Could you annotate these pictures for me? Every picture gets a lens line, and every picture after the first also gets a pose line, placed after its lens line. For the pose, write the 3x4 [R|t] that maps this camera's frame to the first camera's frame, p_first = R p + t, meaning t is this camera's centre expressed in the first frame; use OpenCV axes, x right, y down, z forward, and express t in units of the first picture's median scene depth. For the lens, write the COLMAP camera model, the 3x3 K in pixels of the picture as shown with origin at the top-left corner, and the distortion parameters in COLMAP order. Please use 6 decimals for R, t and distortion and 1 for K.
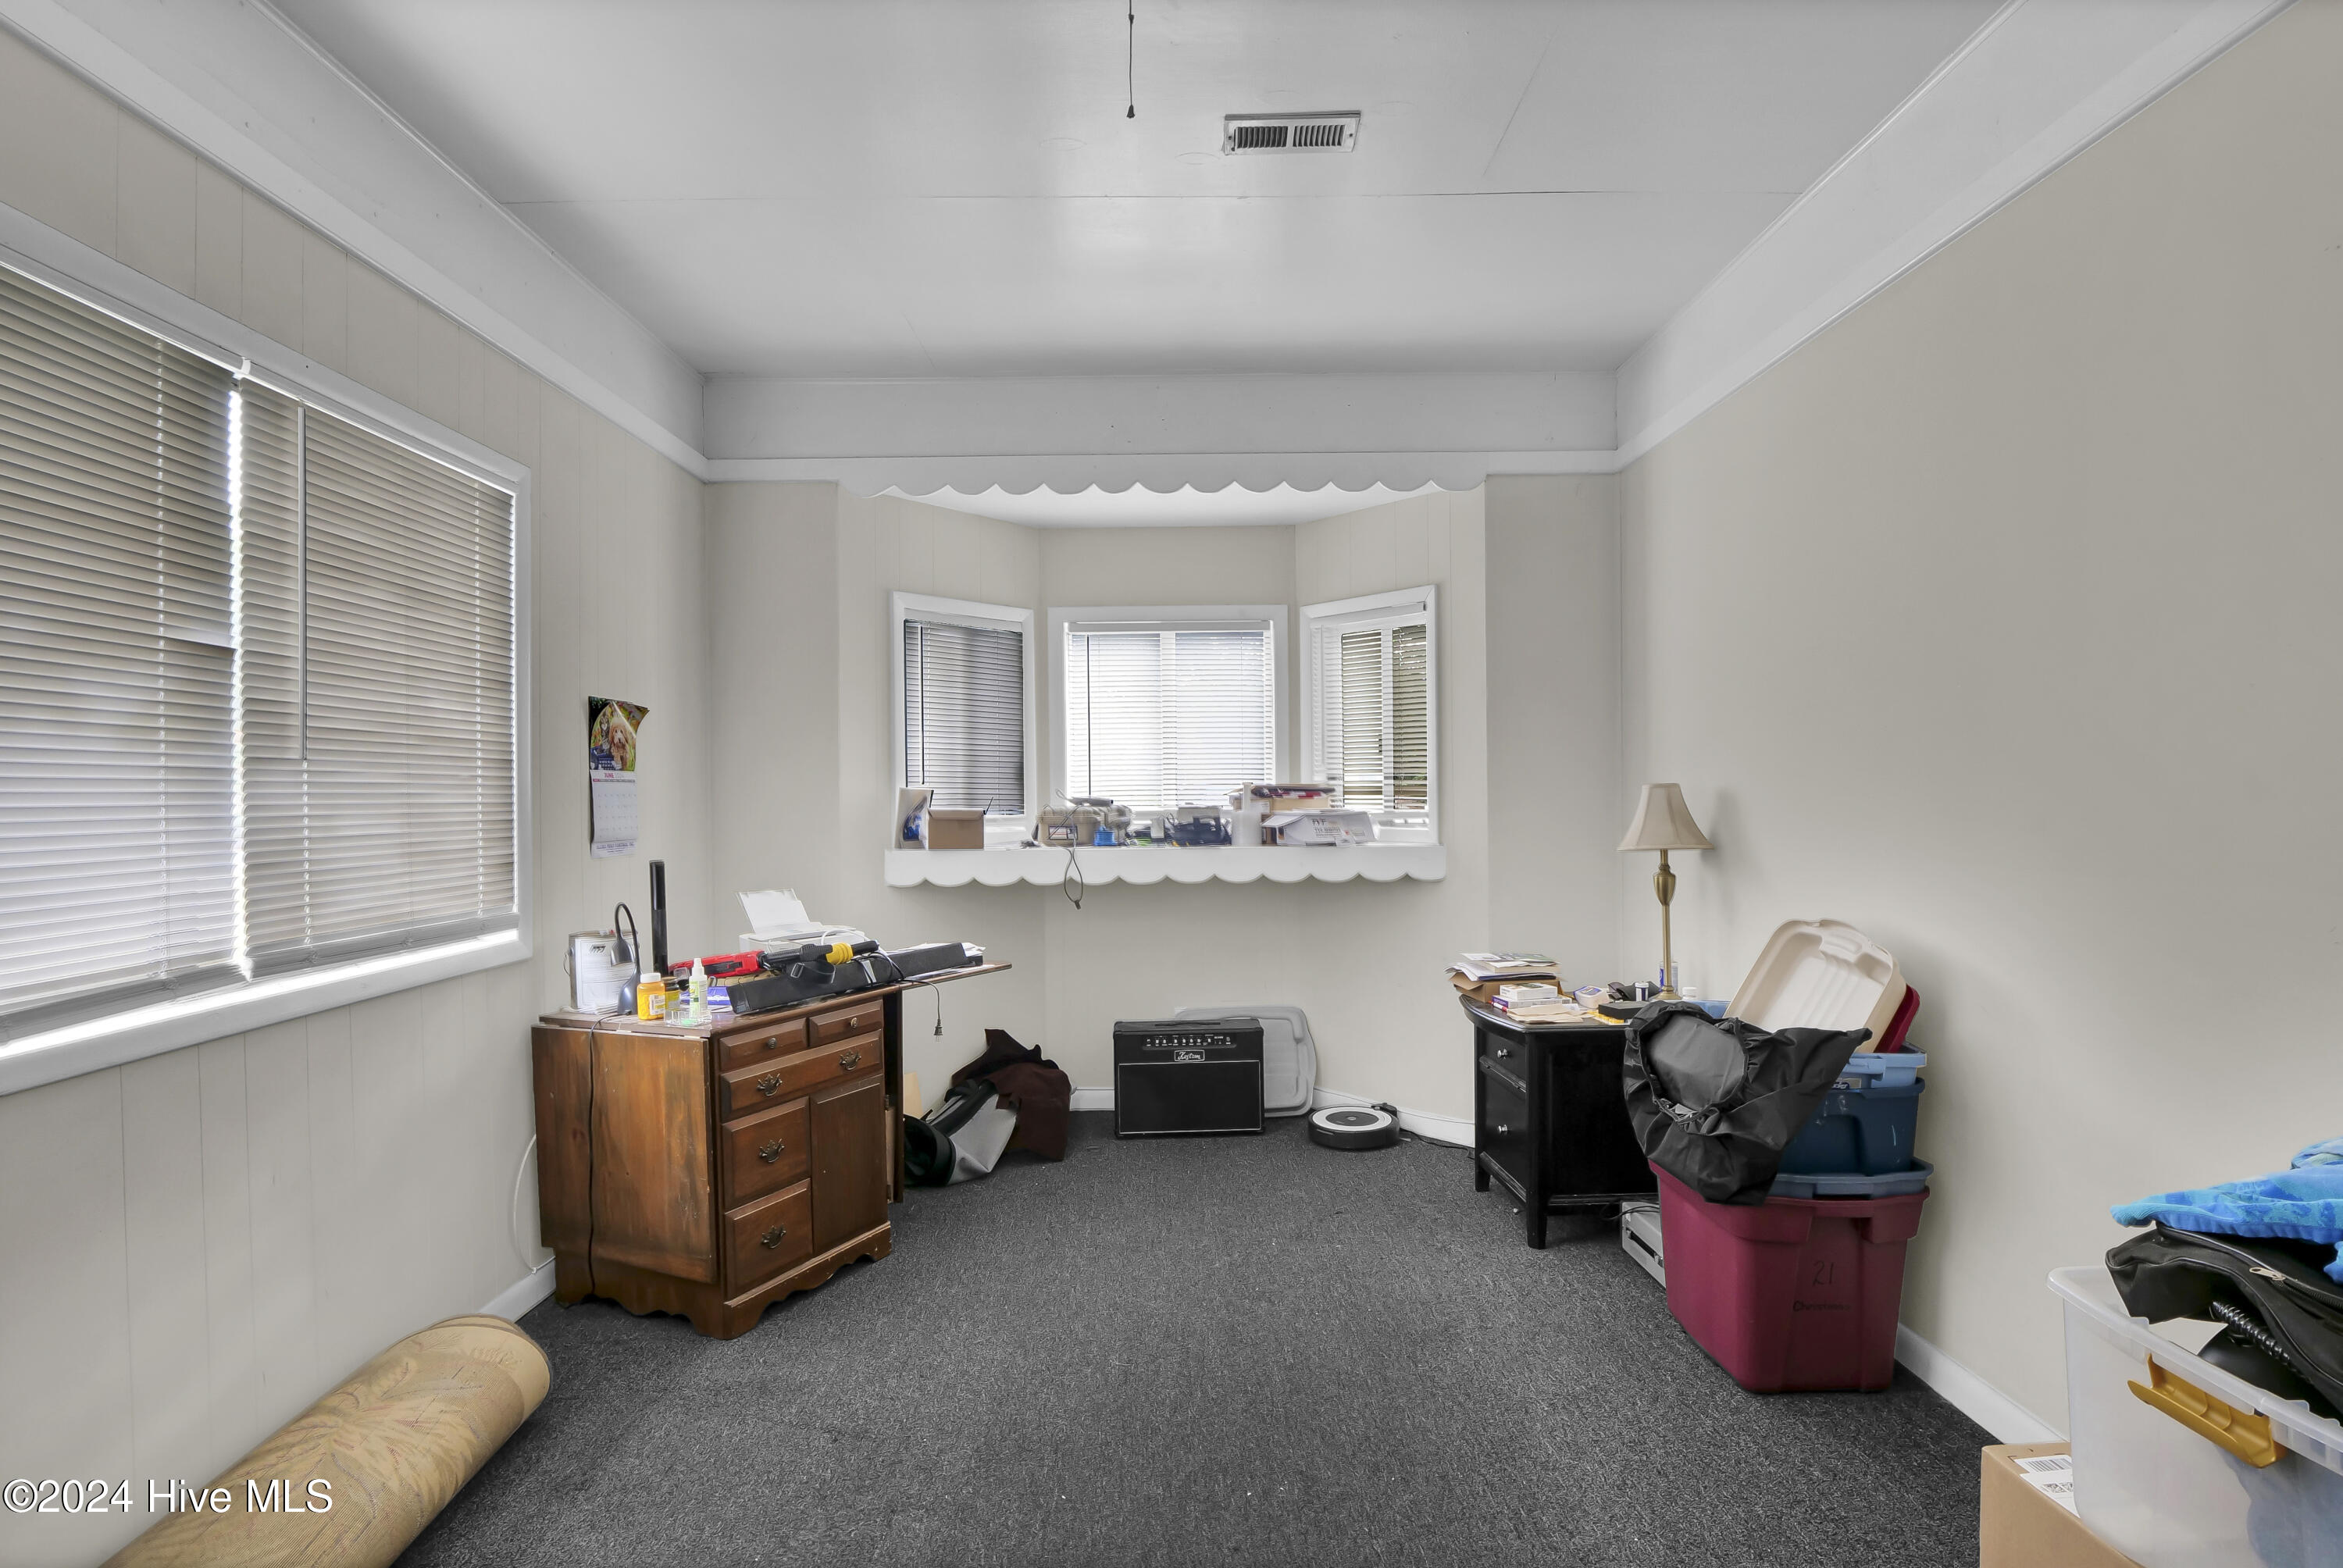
lens RADIAL K [[1194.8, 0, 1183.2], [0, 1194.8, 786.3], [0, 0, 1]] dist [-0.010992, -0.000139]
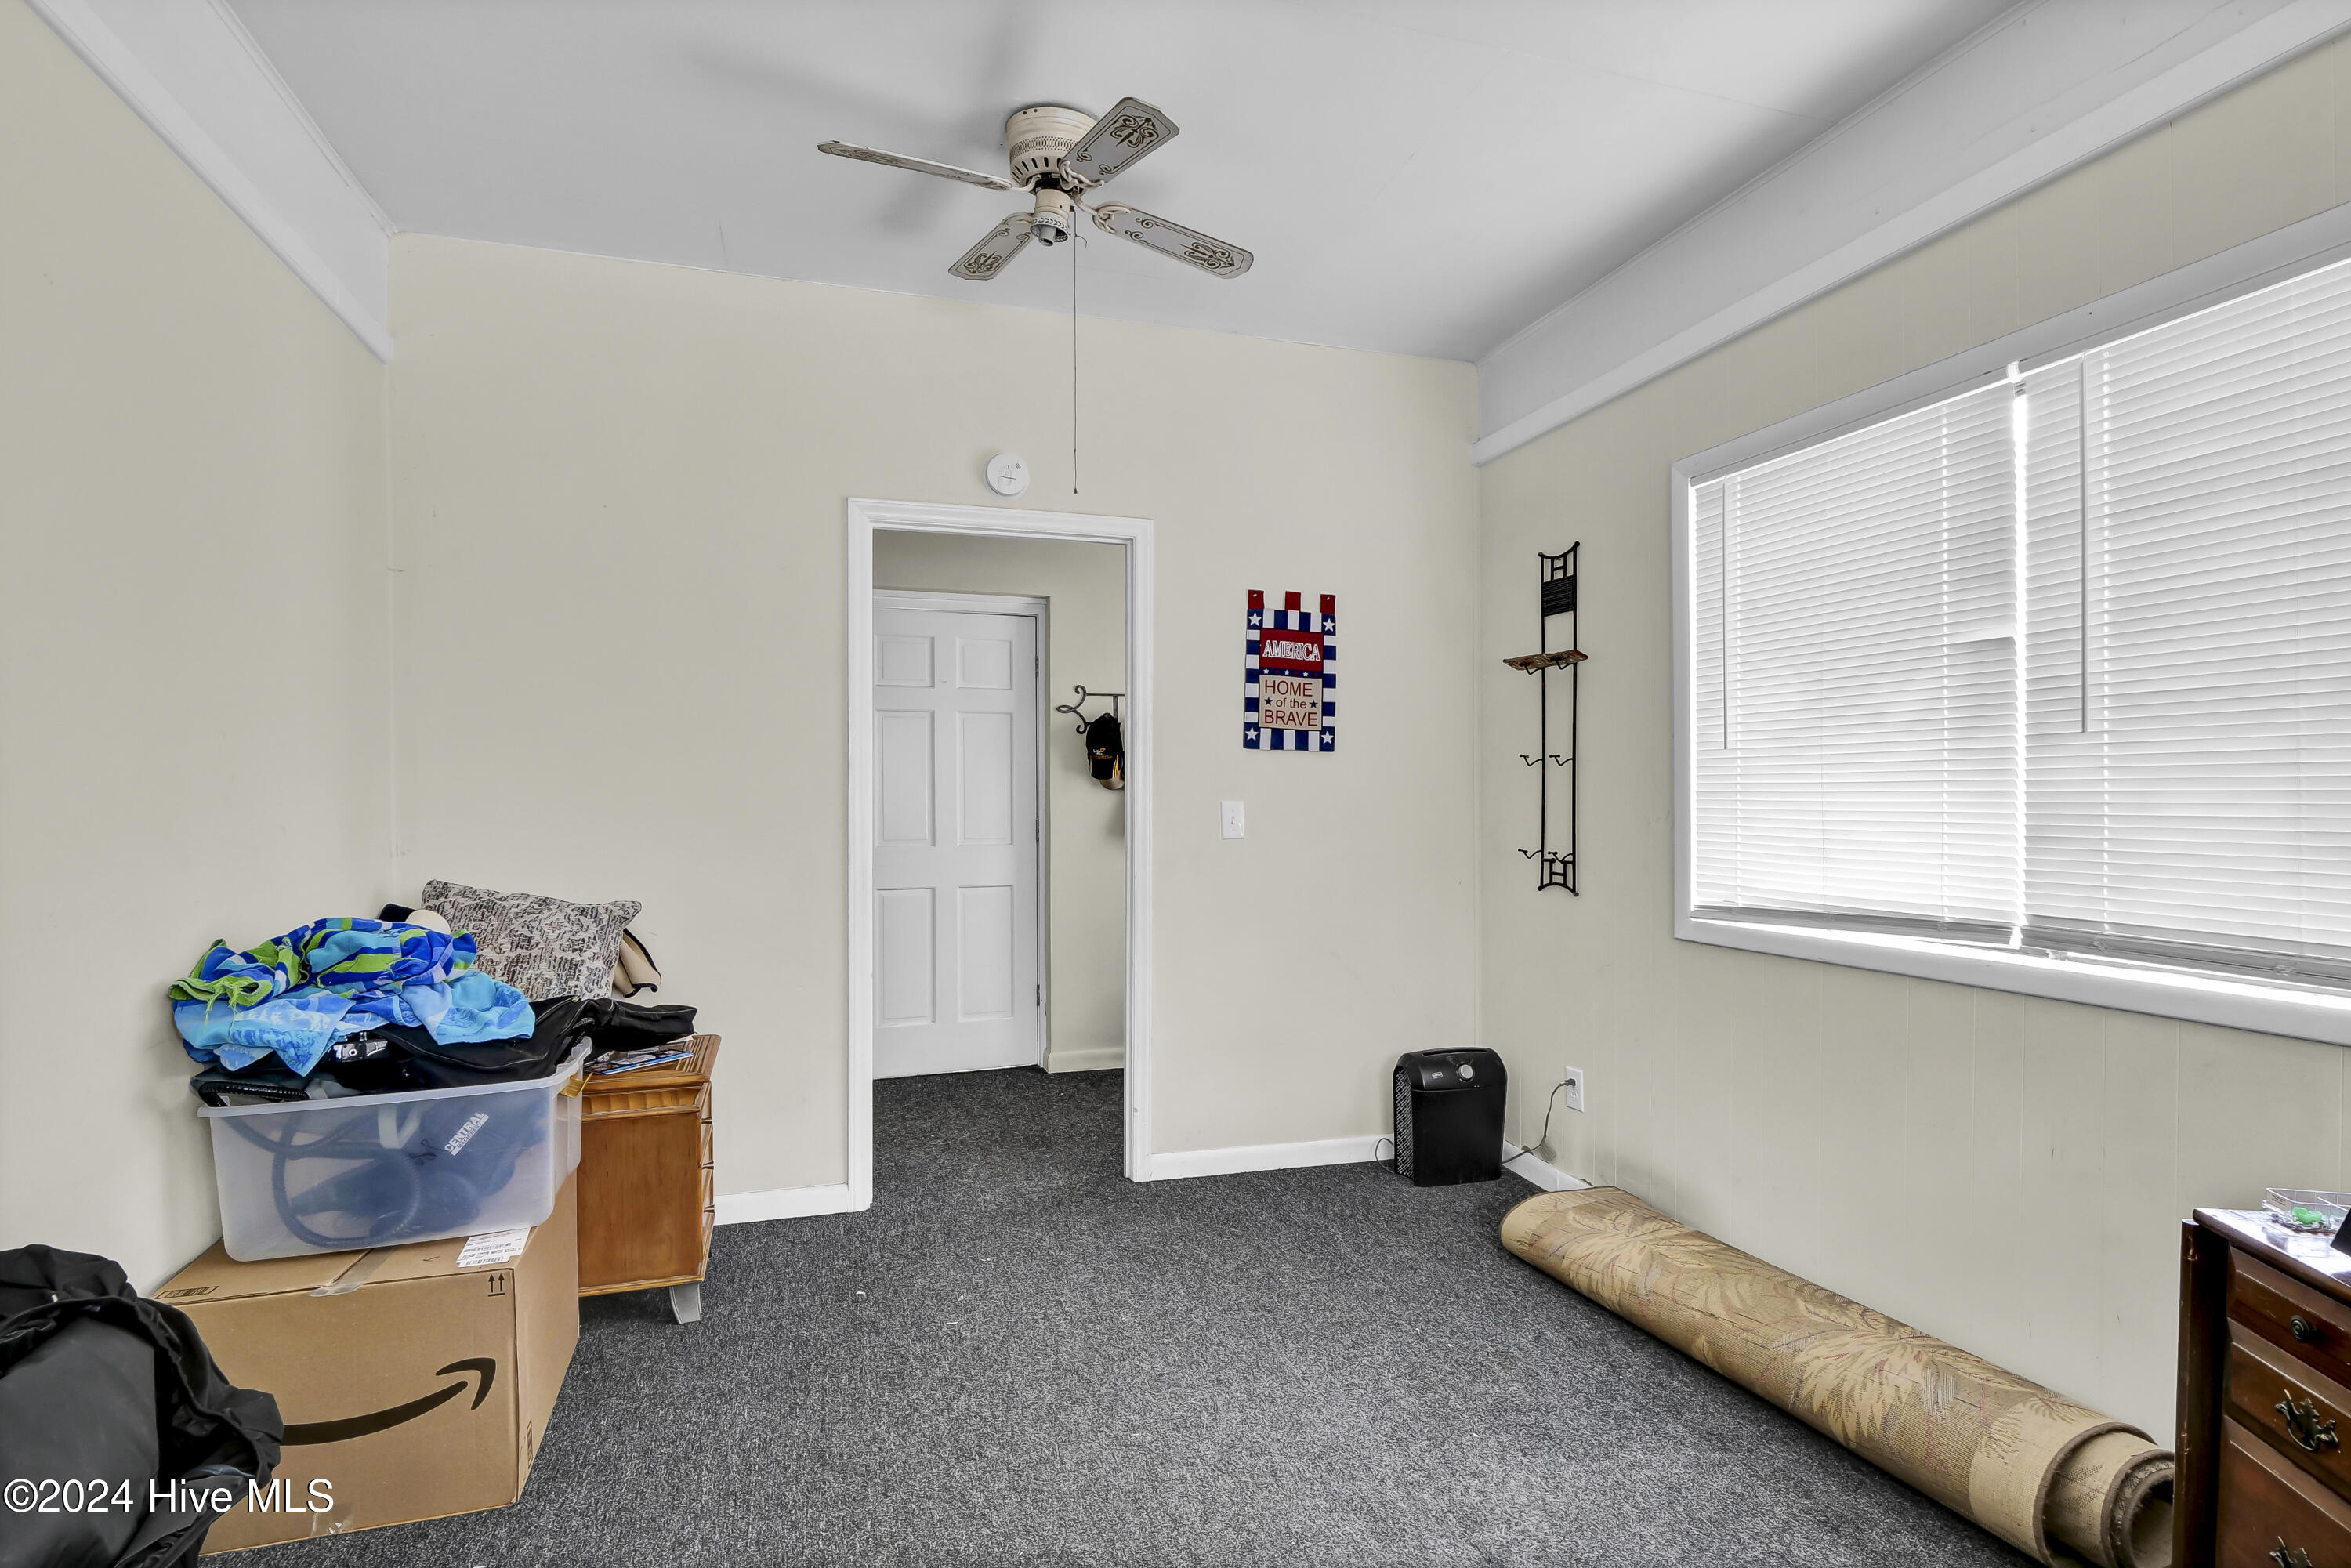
lens RADIAL K [[1198.9, 0, 1187.3], [0, 1198.9, 786.3], [0, 0, 1]] dist [-0.010992, -0.000139]
pose [[-0.953052, -0.003428, -0.302786, 0.252445], [0.000265, 0.999926, -0.012154, 0.034344], [0.302806, -0.011663, -0.952981, 1.802193]]
